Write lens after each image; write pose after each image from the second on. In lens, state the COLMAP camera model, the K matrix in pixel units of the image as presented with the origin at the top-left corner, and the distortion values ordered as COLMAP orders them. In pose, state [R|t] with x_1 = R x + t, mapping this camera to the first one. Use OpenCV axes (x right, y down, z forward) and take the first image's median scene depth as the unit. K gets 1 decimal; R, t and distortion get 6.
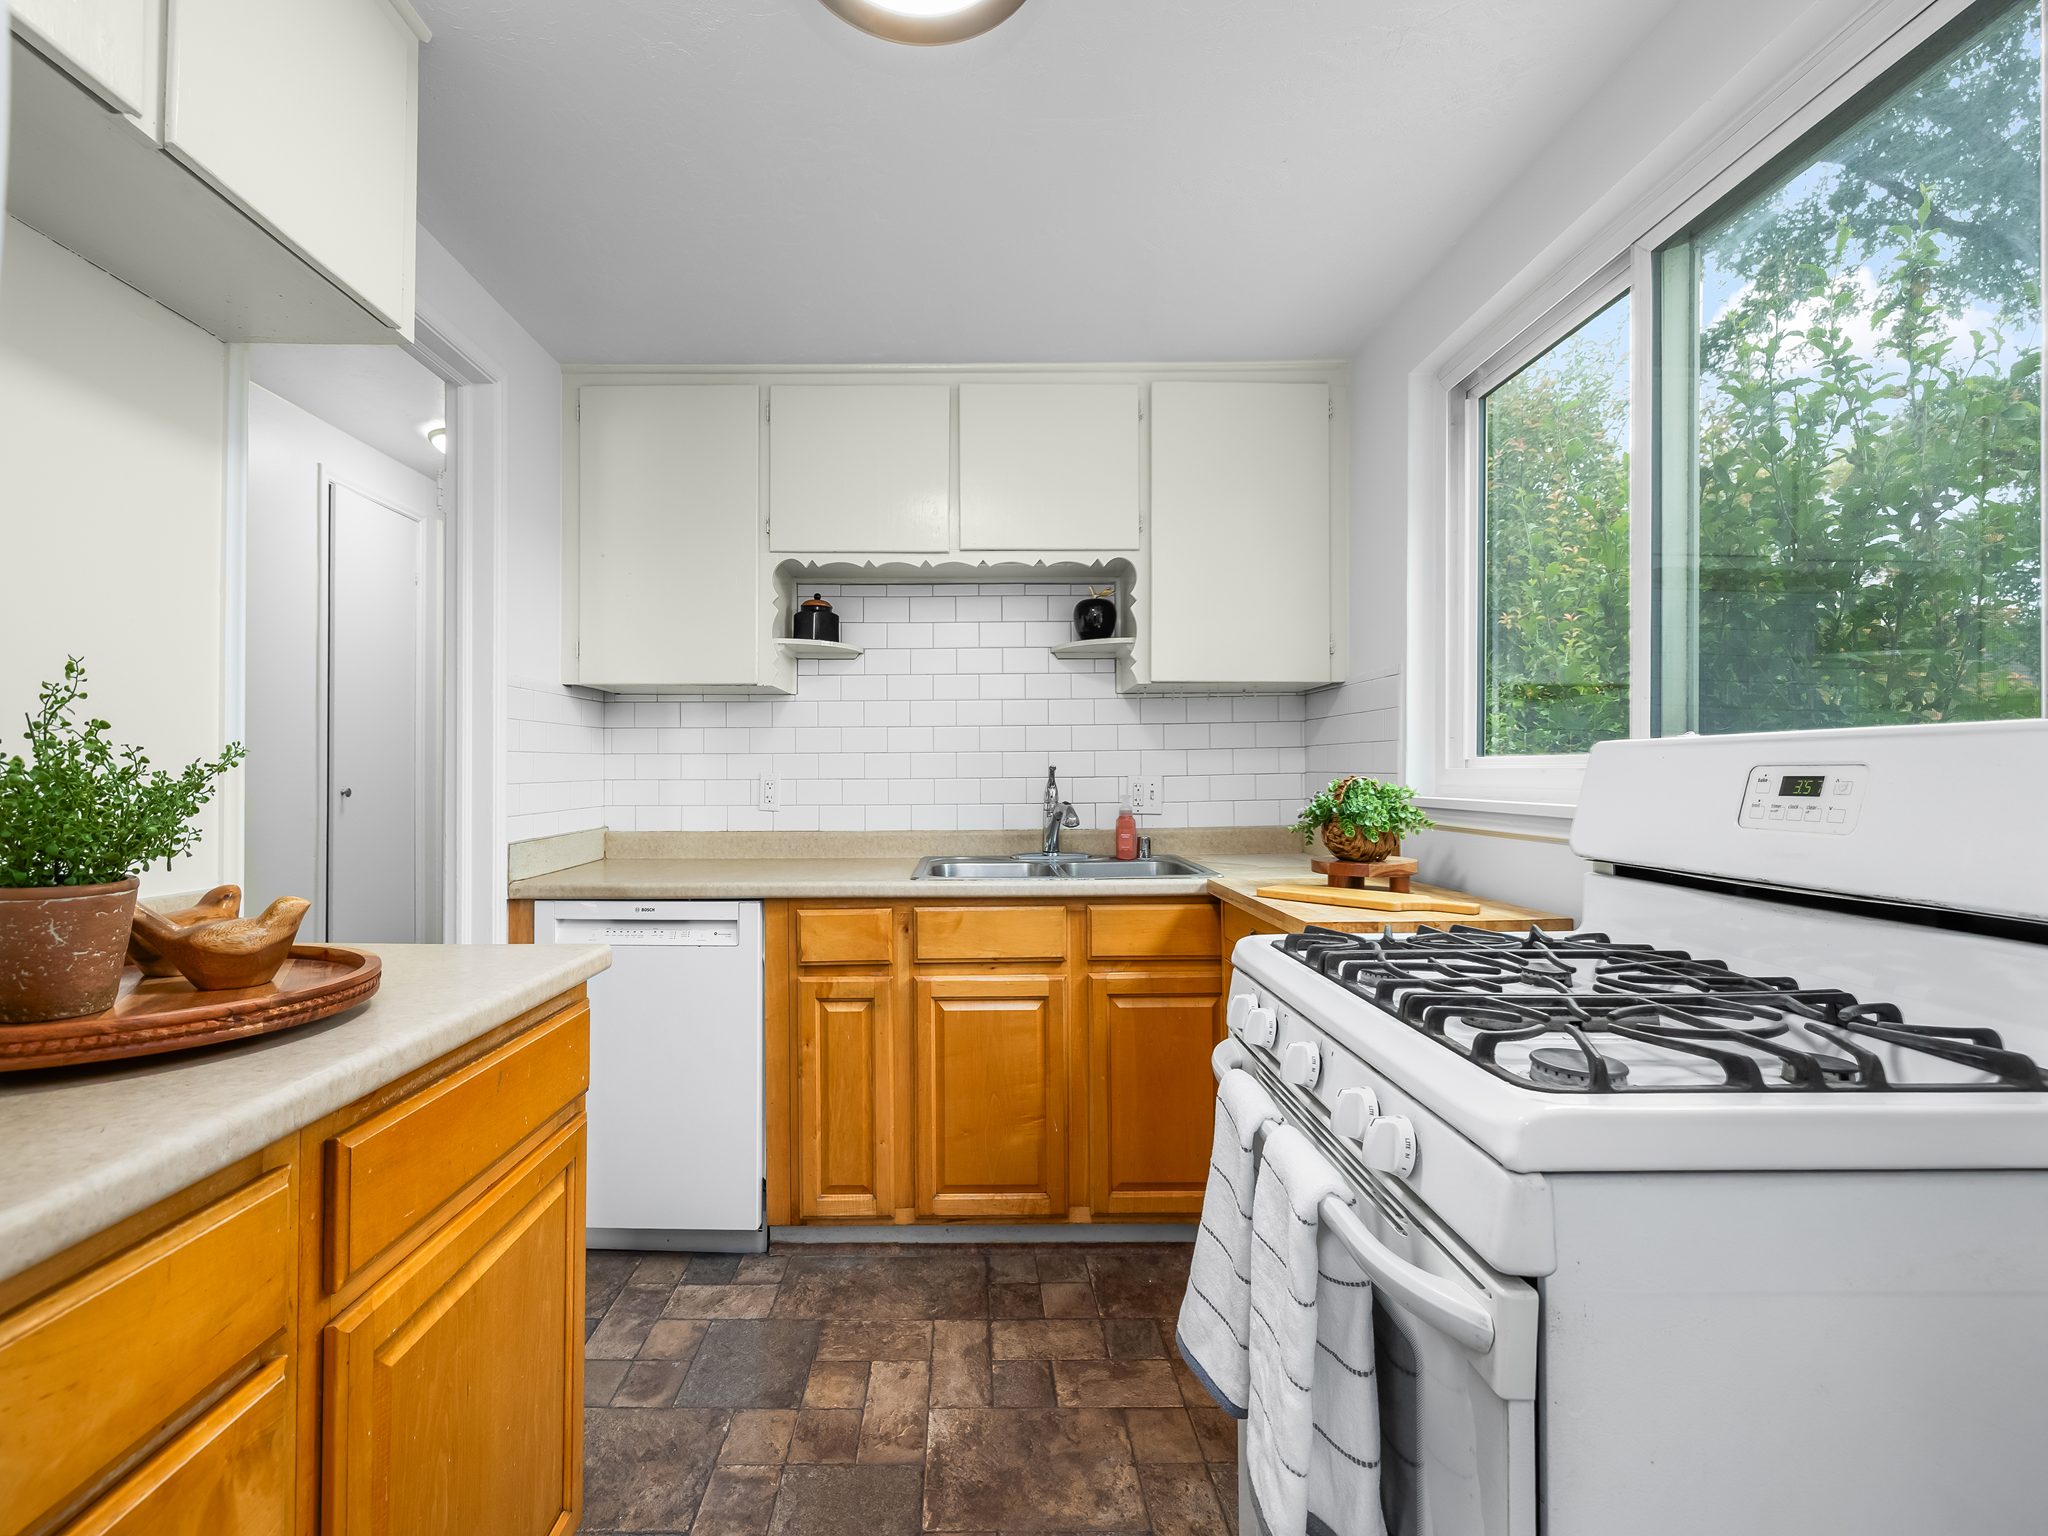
lens RADIAL K [[883.5, 0, 961.3], [0, 883.5, 768.7], [0, 0, 1]] dist [-0.000270, -0.000024]
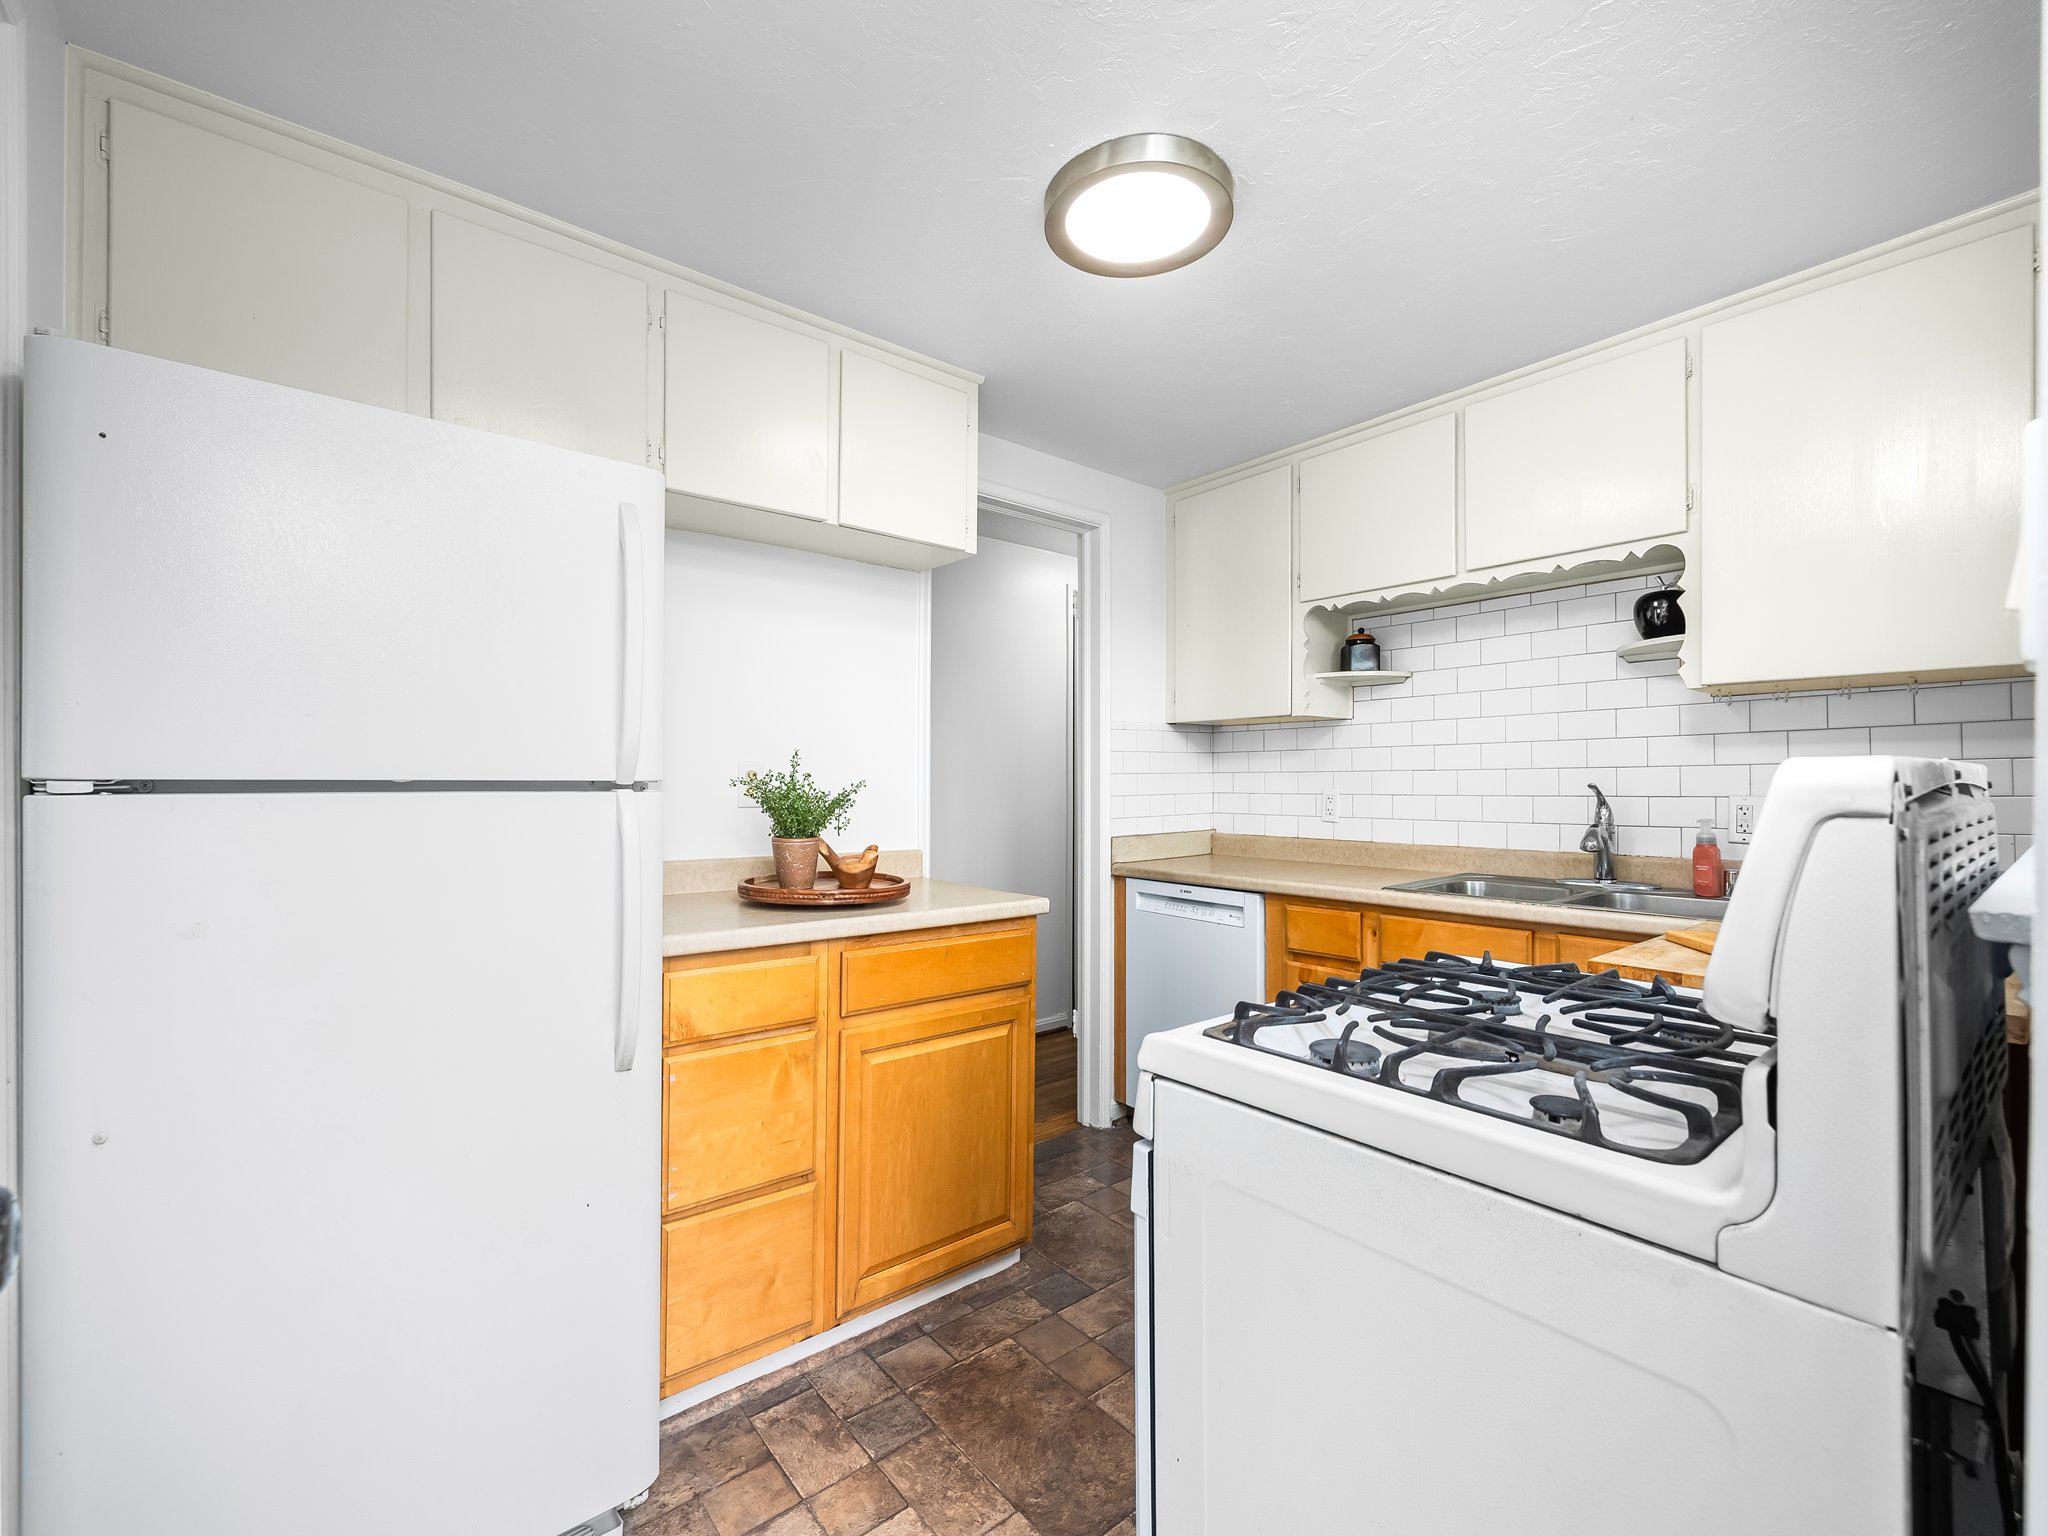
lens RADIAL K [[868.6, 0, 1009.3], [0, 868.6, 769.7], [0, 0, 1]] dist [0.000870, 0.000665]
pose [[0.627401, -0.008694, -0.778648, 0.499707], [0.005405, 0.999962, -0.006810, -0.018026], [0.778677, 0.000064, 0.627425, -0.038688]]
